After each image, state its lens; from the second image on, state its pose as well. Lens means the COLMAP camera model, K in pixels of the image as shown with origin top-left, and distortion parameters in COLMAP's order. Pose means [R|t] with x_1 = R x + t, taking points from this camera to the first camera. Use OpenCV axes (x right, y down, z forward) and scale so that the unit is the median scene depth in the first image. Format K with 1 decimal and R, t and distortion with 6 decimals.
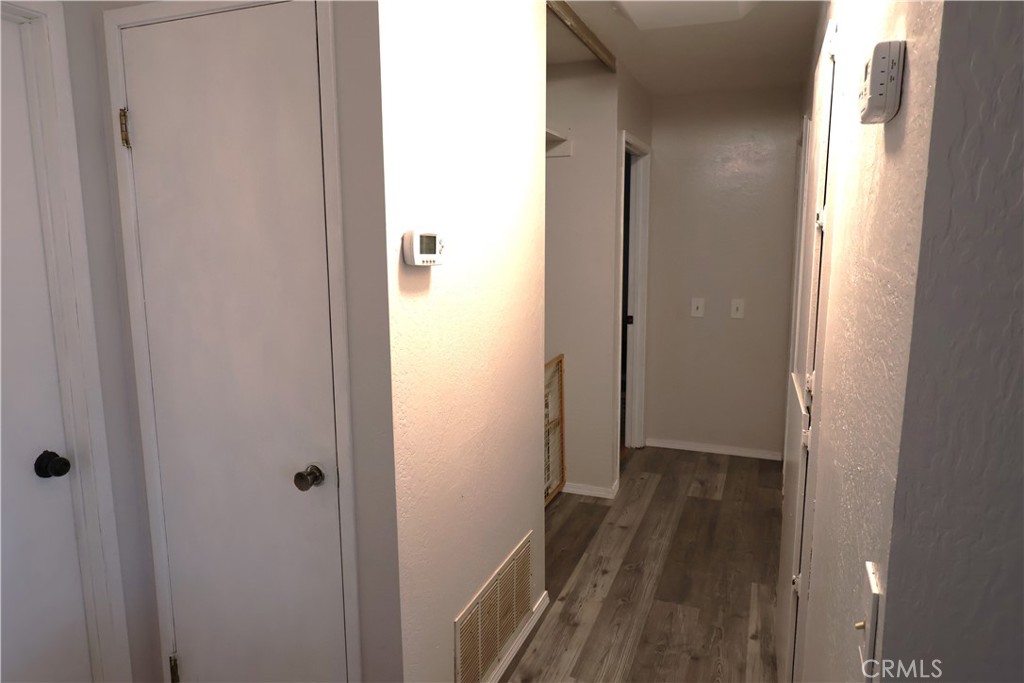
lens RADIAL K [[664.8, 0, 508.1], [0, 664.8, 335.1], [0, 0, 1]] dist [0.003935, 0.000286]
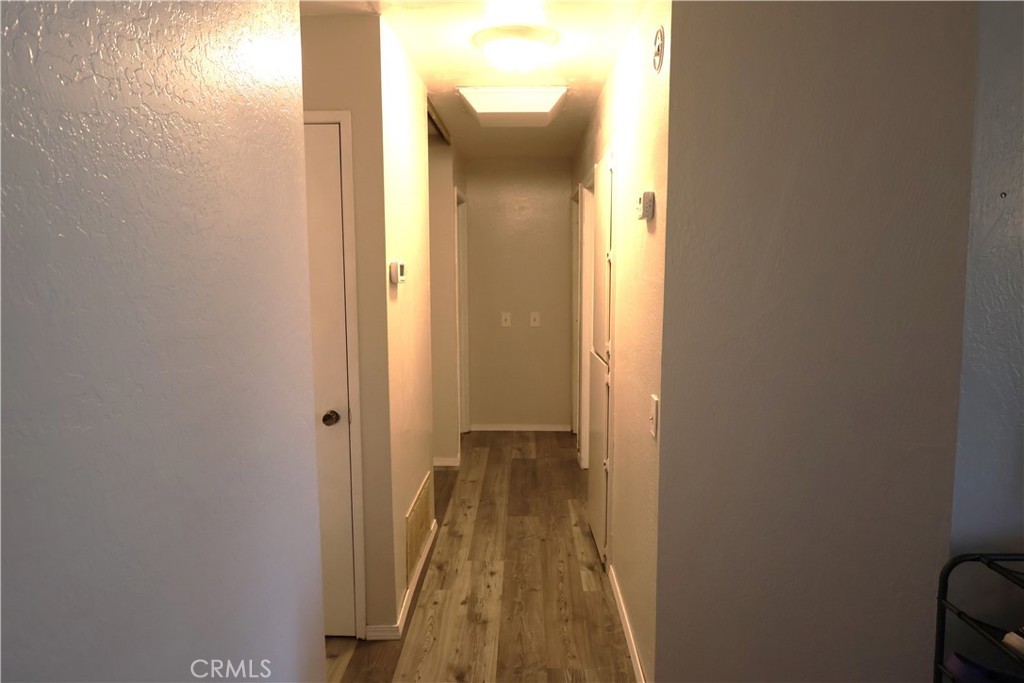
lens RADIAL K [[664.8, 0, 508.1], [0, 664.8, 335.1], [0, 0, 1]] dist [0.003935, 0.000286]
pose [[0.939849, -0.035894, 0.339699, -0.242671], [0.050216, 0.998178, -0.033460, 0.051554], [-0.337879, 0.048506, 0.939939, -0.353245]]
